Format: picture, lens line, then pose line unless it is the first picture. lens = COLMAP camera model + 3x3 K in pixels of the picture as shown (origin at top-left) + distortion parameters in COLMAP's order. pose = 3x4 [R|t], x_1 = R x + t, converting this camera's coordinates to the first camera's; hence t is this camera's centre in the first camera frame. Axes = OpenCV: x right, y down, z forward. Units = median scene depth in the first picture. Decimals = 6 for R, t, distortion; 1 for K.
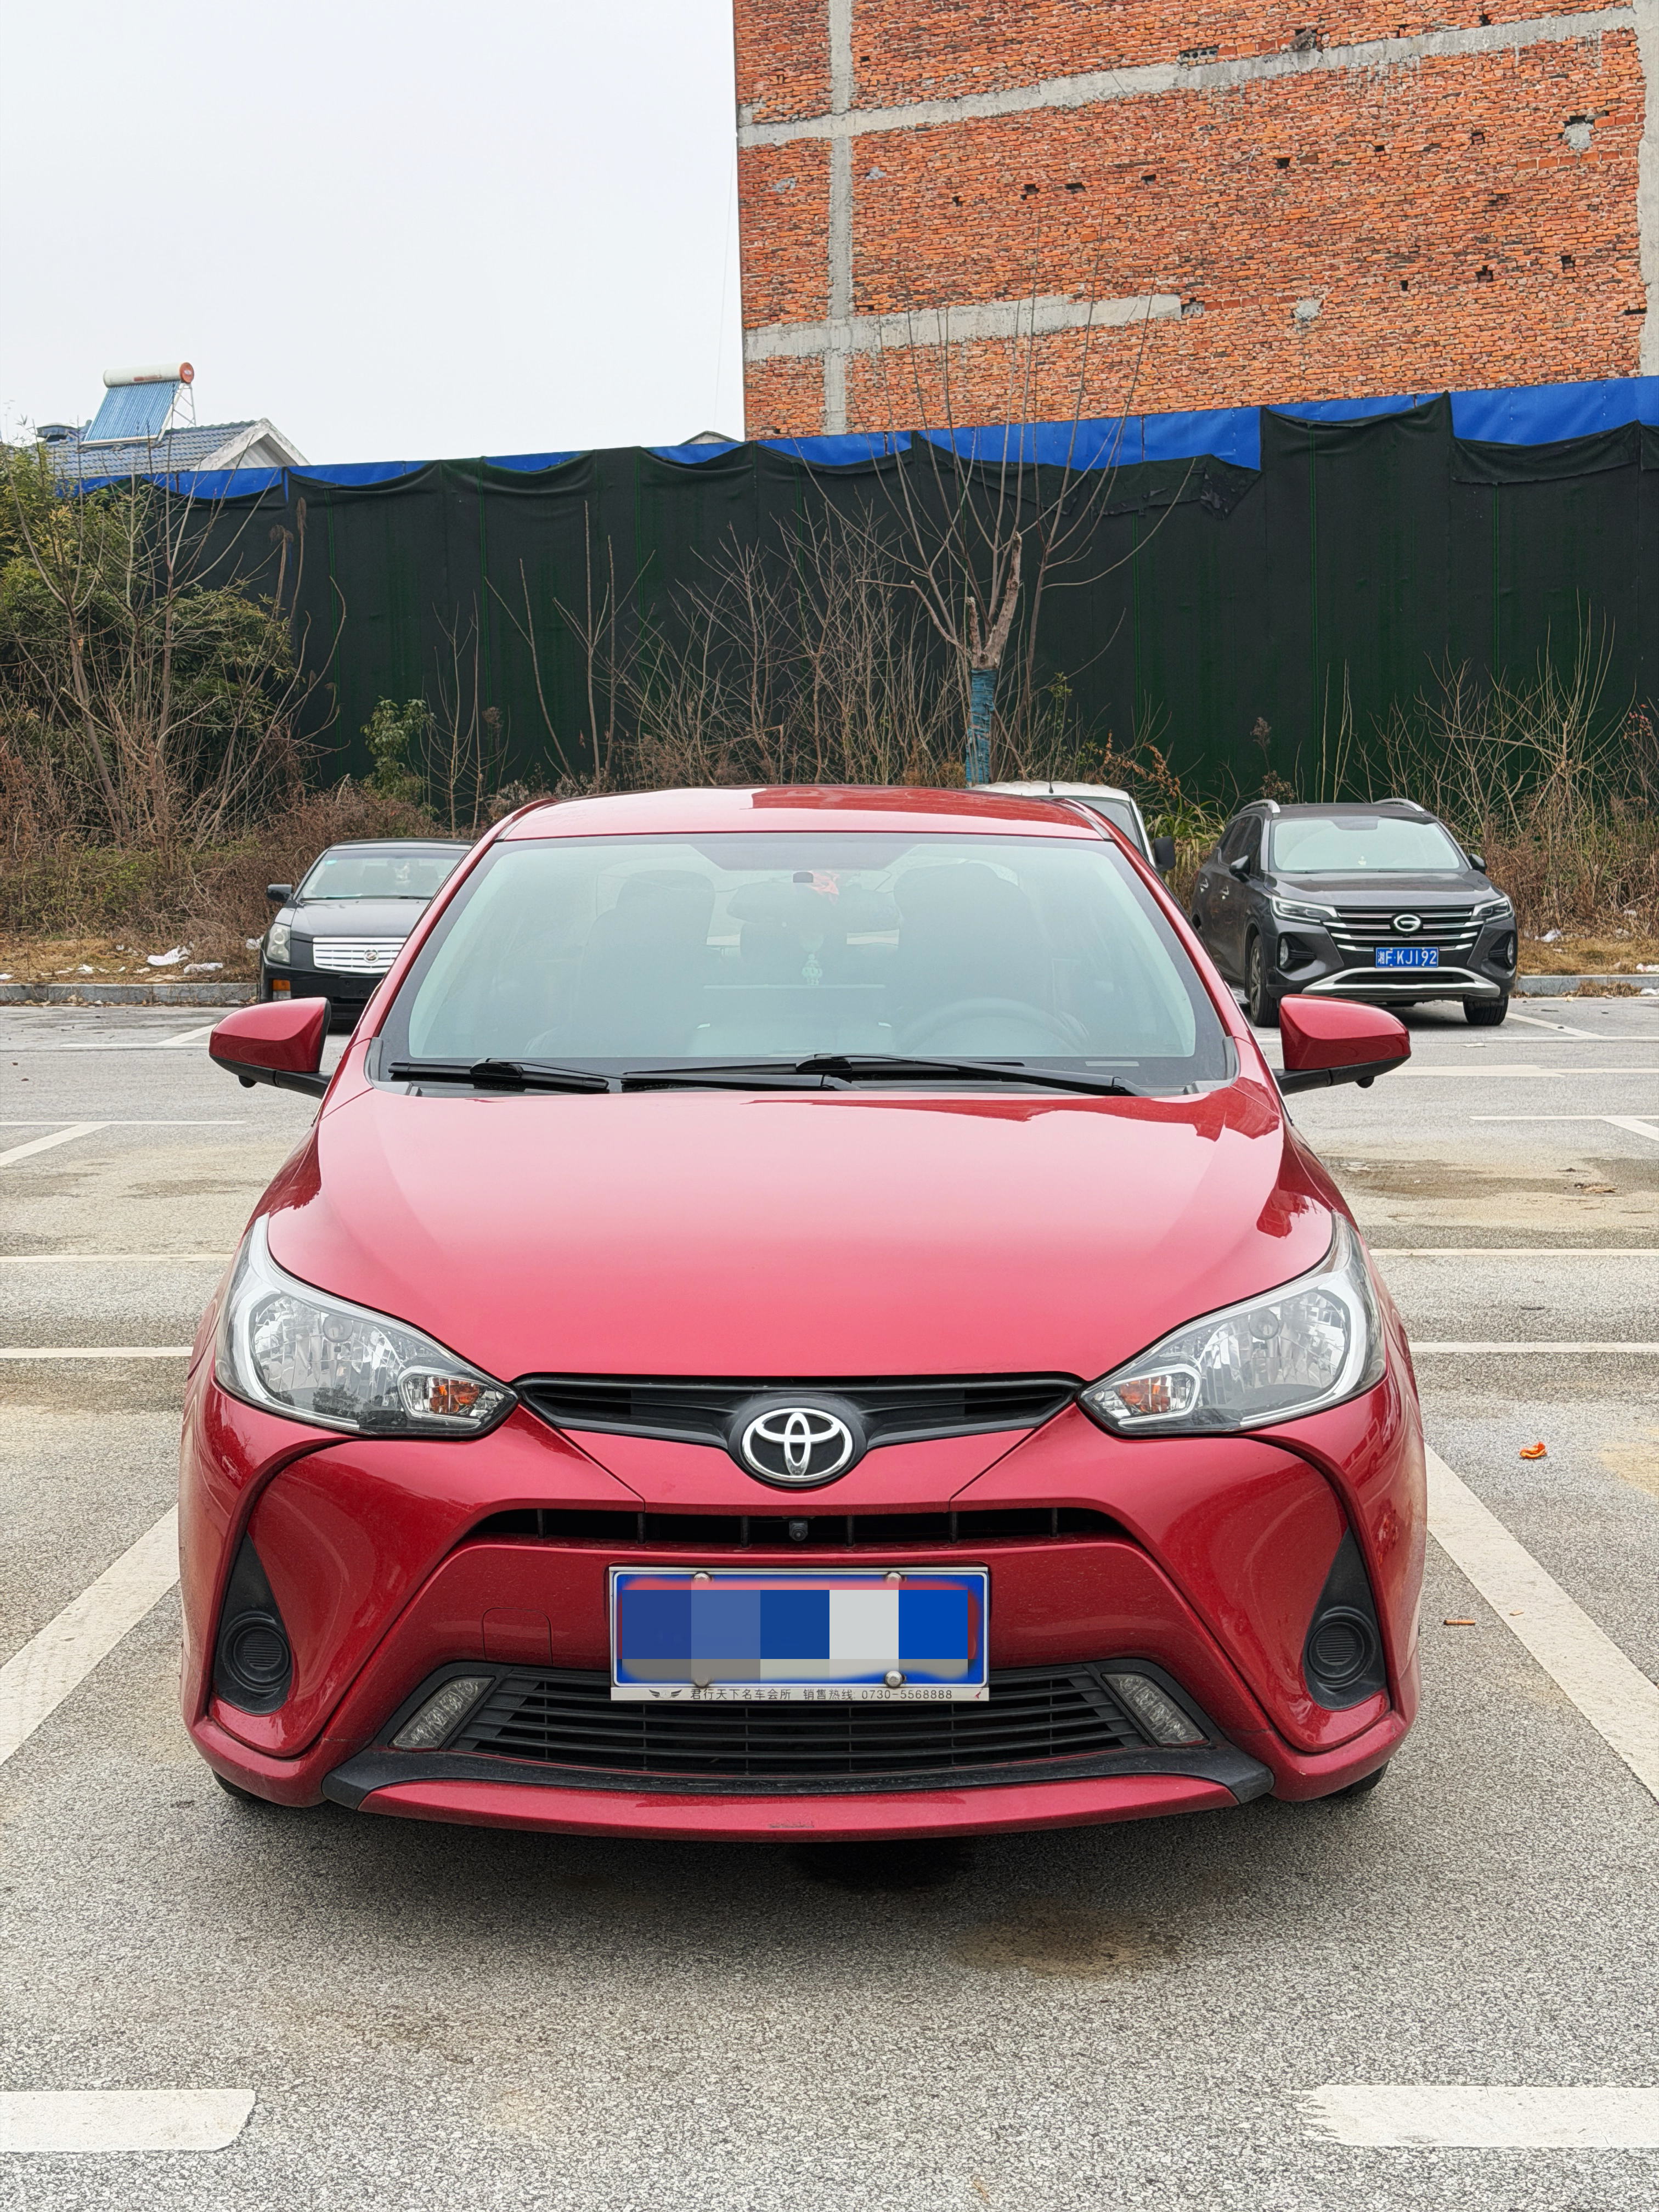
lens RADIAL K [[3062.5, 0, 823.9], [0, 3062.5, 1138.0], [0, 0, 1]] dist [0.134256, -0.042734]
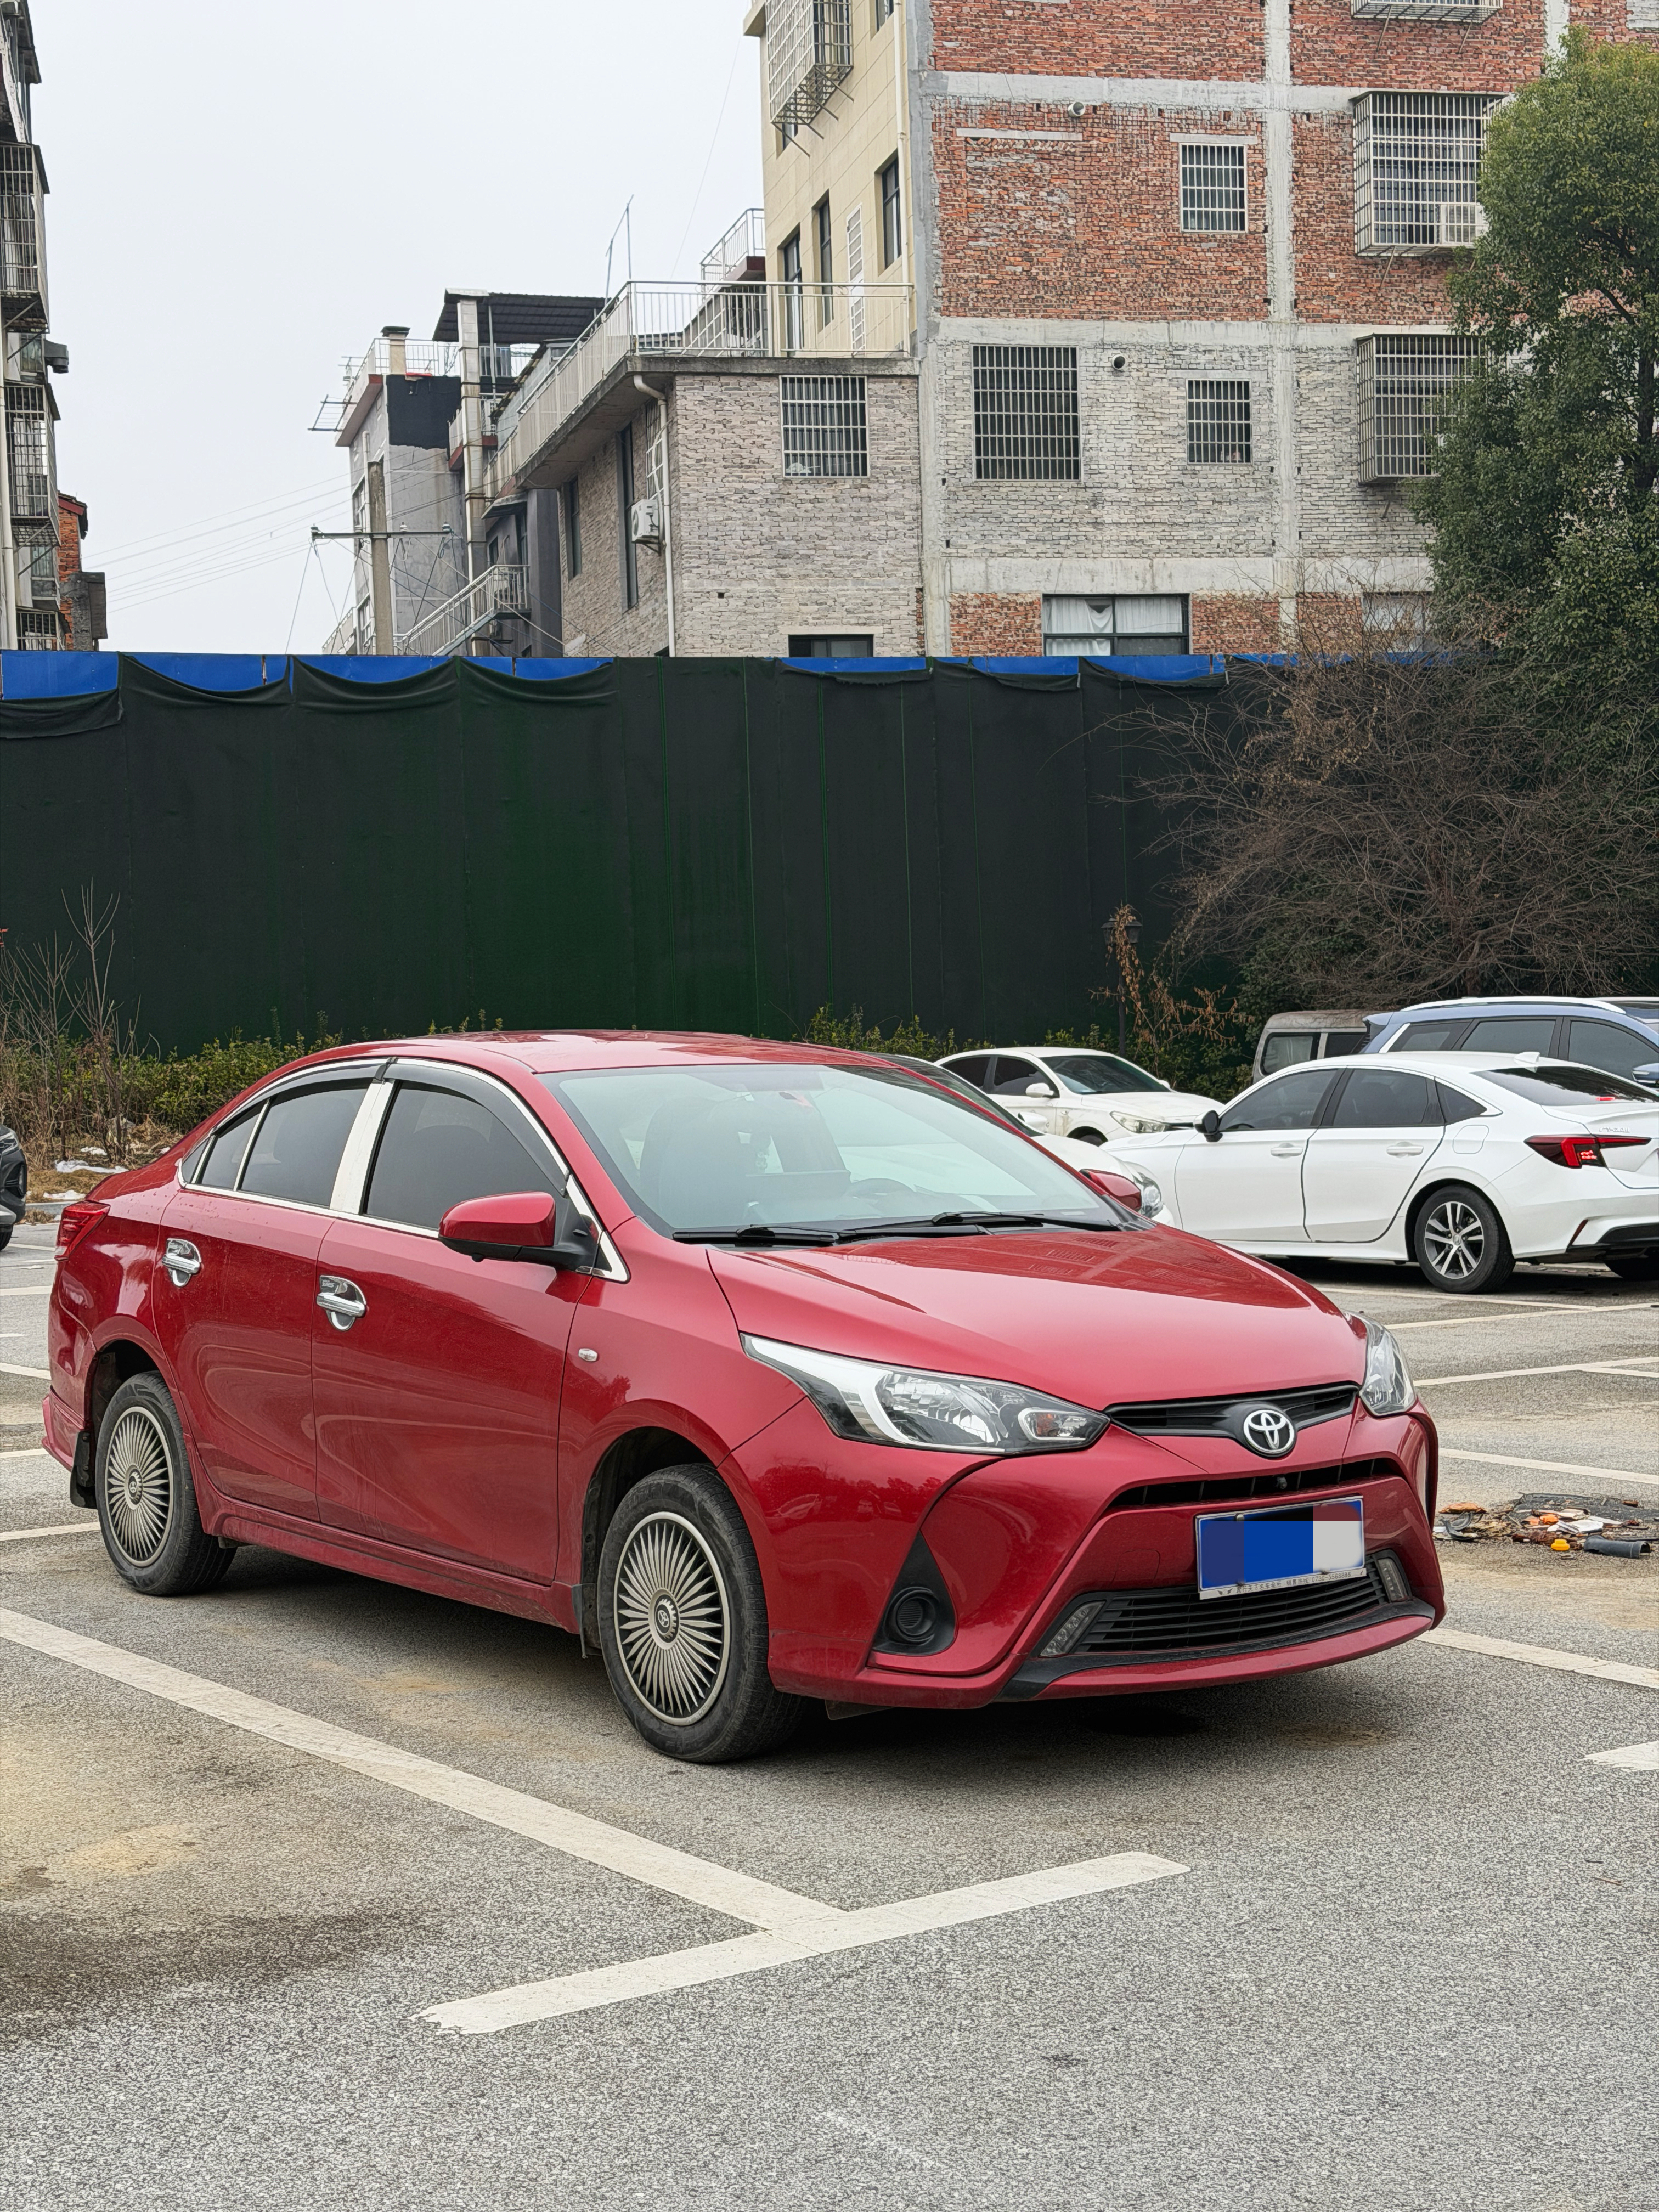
lens RADIAL K [[3200.8, 0, 782.9], [0, 3200.8, 1195.8], [0, 0, 1]] dist [0.245285, -0.518268]
pose [[0.799318, -0.033815, 0.599956, -1.199554], [0.069753, 0.996887, -0.036744, 0.018832], [-0.596846, 0.071219, 0.799188, -0.220156]]
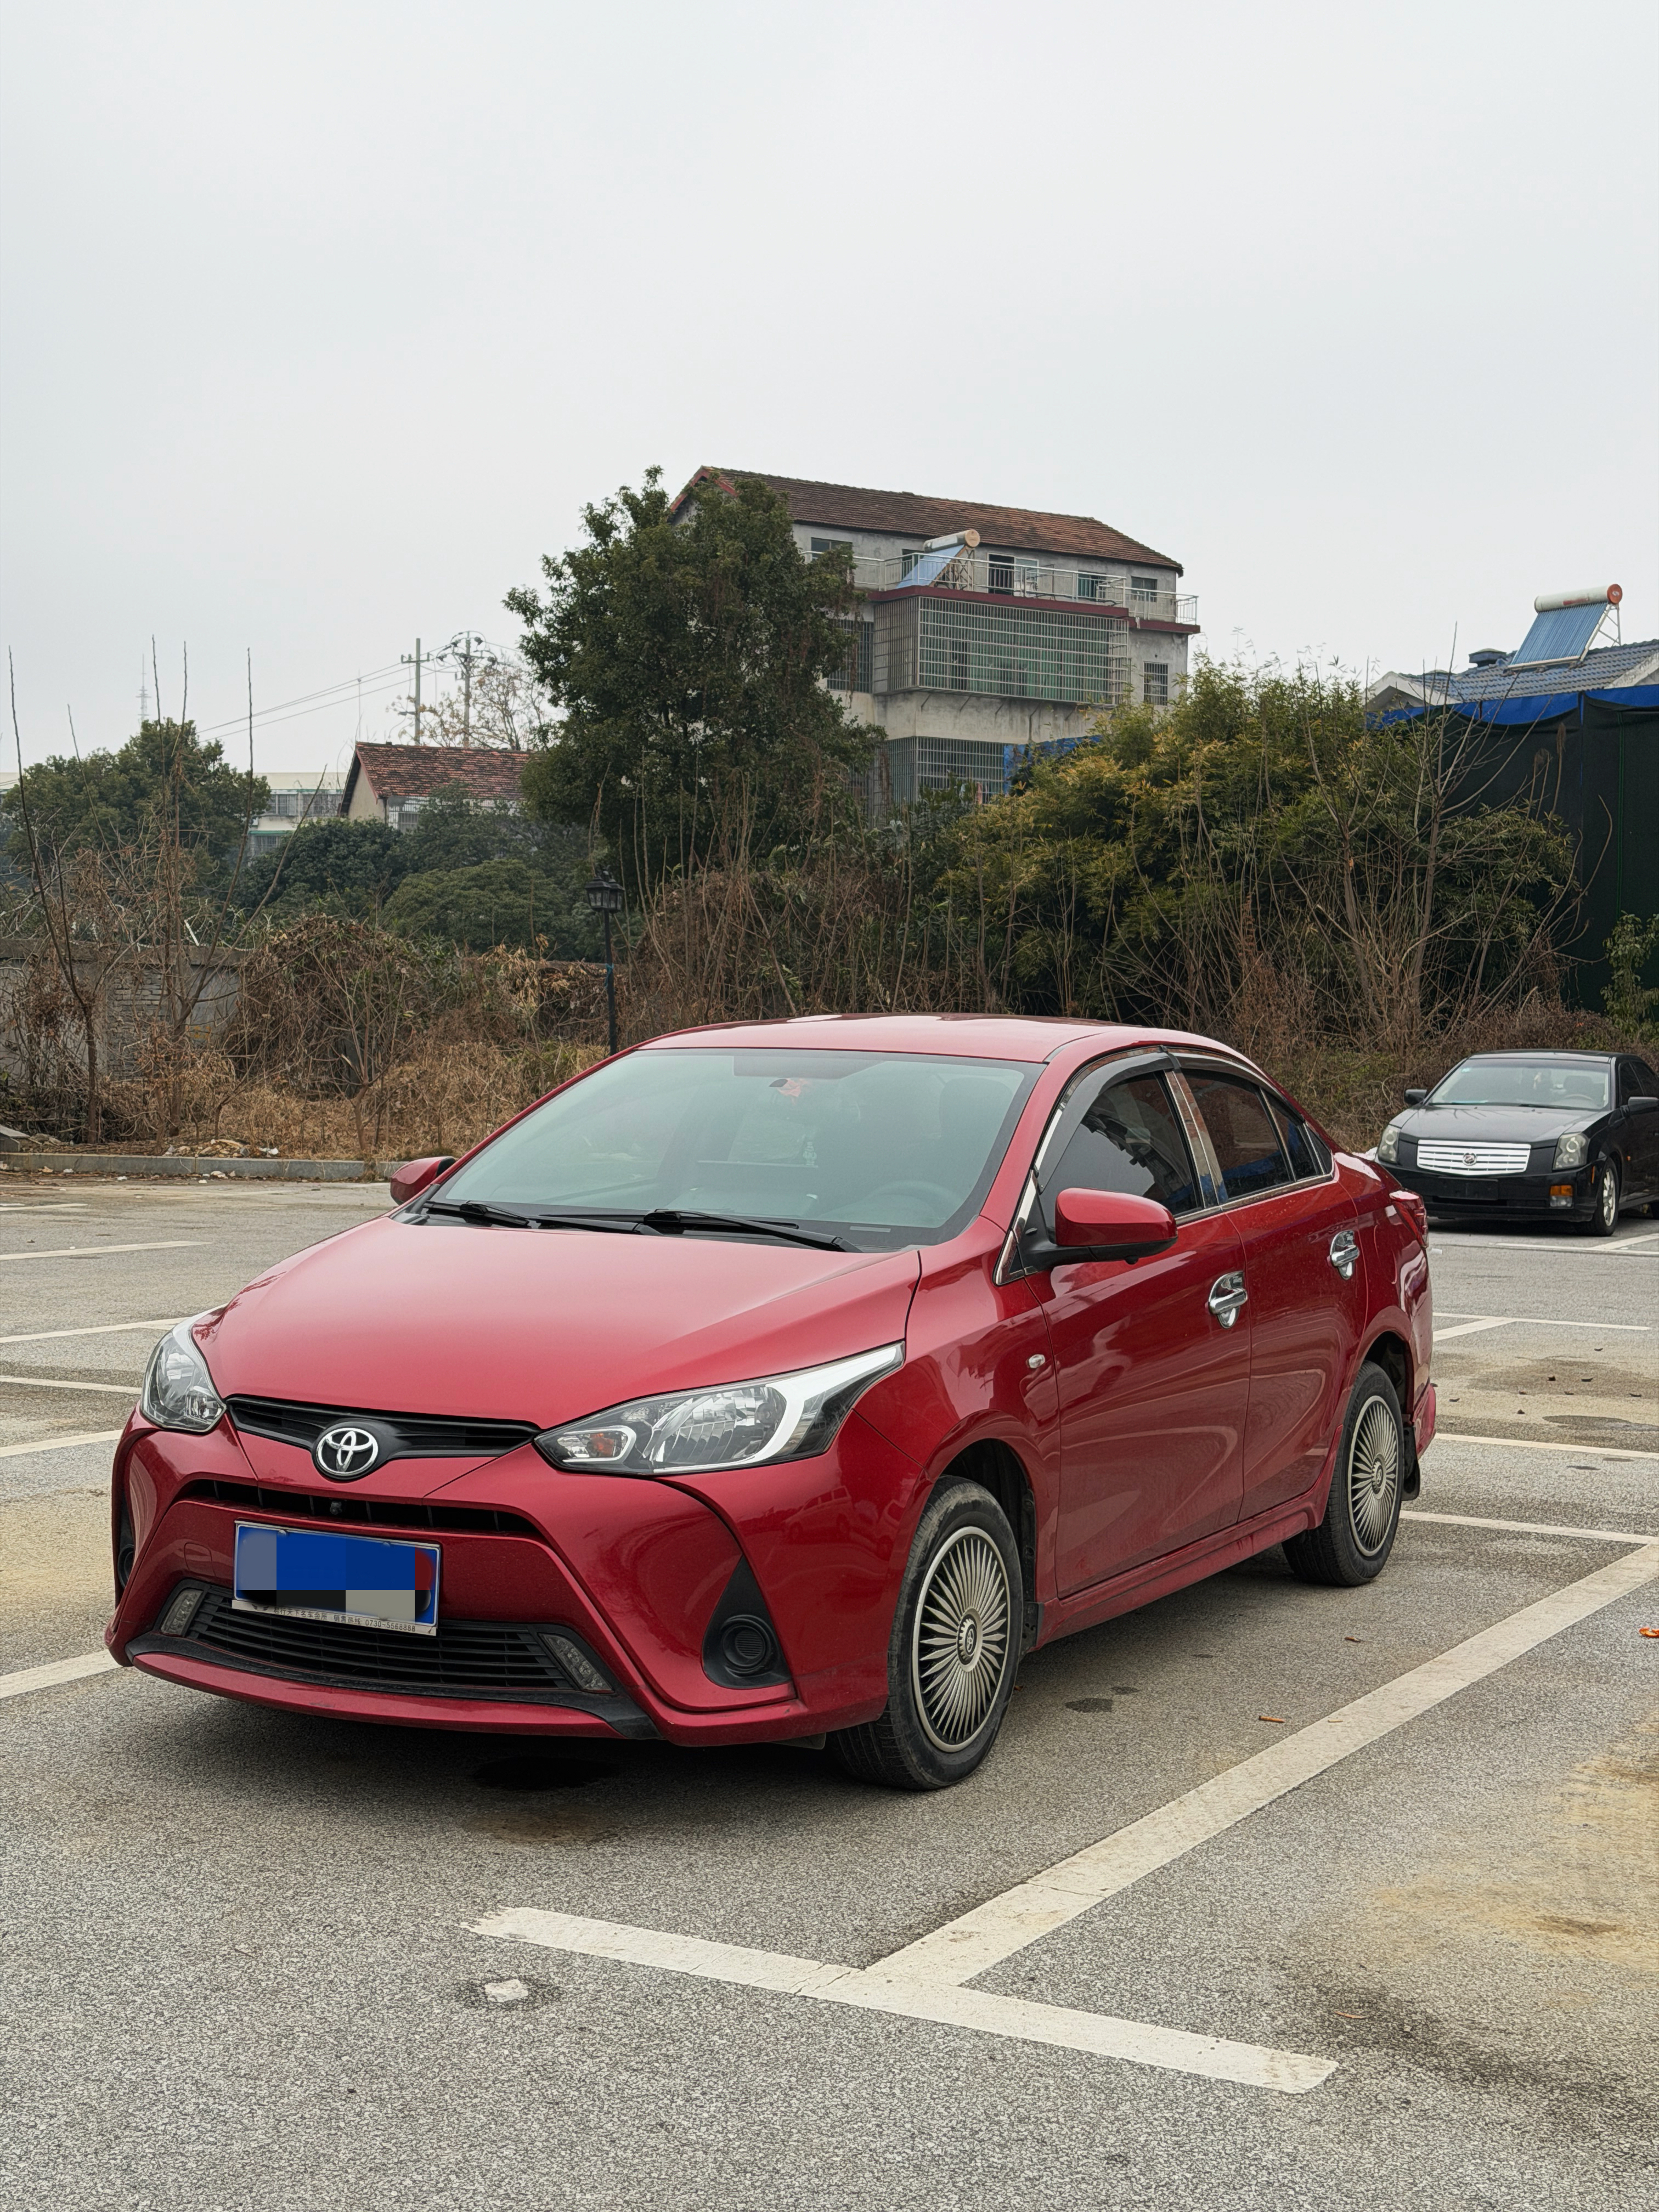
lens RADIAL K [[3062.5, 0, 823.9], [0, 3062.5, 1138.0], [0, 0, 1]] dist [0.134256, -0.042734]
pose [[0.885519, 0.040753, -0.462813, 0.860319], [-0.071040, 0.996309, -0.048193, 0.002520], [0.459140, 0.075554, 0.885145, -0.232920]]
